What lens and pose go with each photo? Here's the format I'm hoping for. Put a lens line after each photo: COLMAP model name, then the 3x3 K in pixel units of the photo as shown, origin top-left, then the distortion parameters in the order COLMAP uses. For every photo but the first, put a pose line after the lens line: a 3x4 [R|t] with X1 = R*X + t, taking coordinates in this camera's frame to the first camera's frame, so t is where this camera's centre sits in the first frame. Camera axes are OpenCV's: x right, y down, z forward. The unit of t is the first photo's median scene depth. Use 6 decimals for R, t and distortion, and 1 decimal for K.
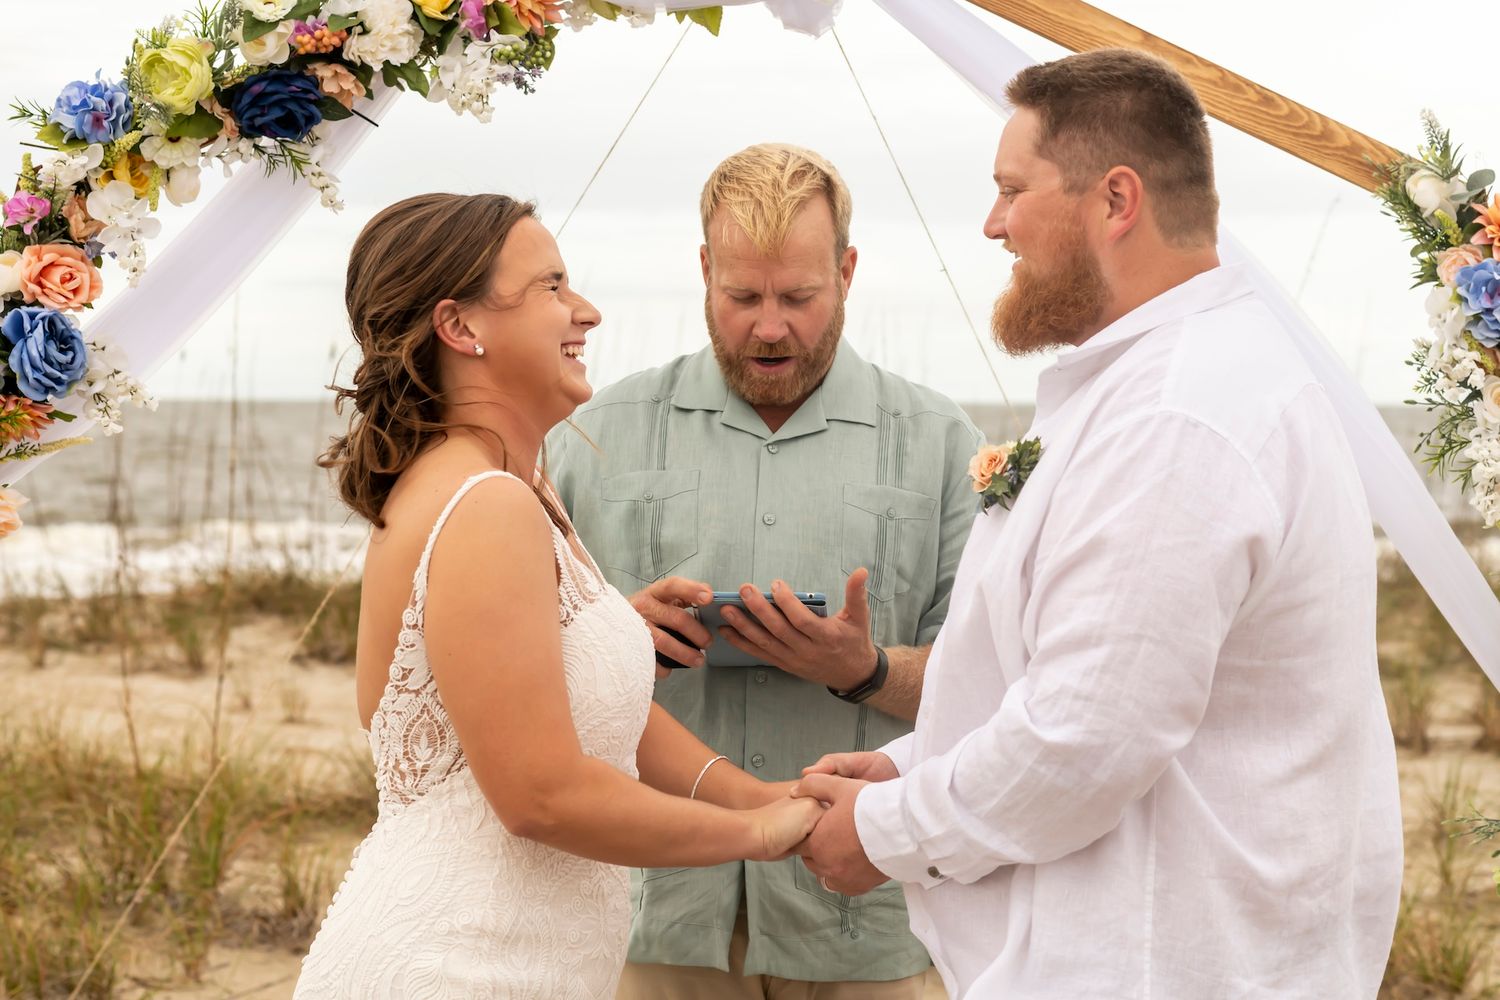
lens RADIAL K [[3696.1, 0, 750.0], [0, 3696.1, 500.0], [0, 0, 1]] dist [-0.148838, -5.989004]
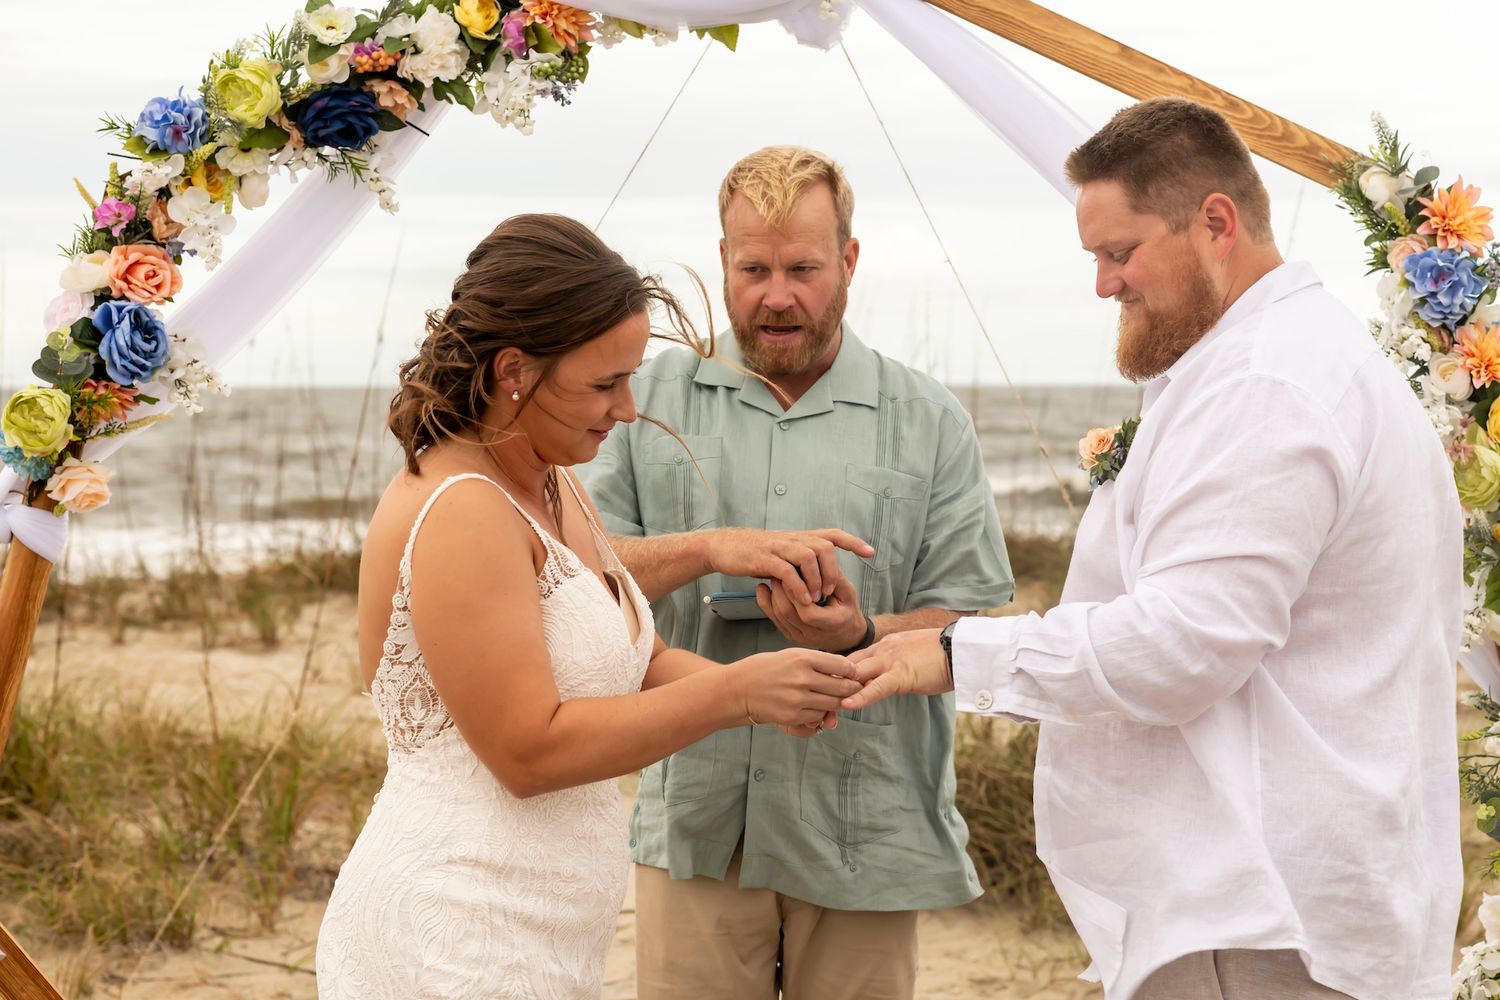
lens RADIAL K [[3760.4, 0, 750.0], [0, 3760.4, 500.0], [0, 0, 1]] dist [-0.013270, -12.688977]
pose [[0.999739, -0.007239, -0.021674, 0.019219], [0.007284, 0.999971, 0.002022, 0.006768], [0.021658, -0.002179, 0.999763, -0.129339]]
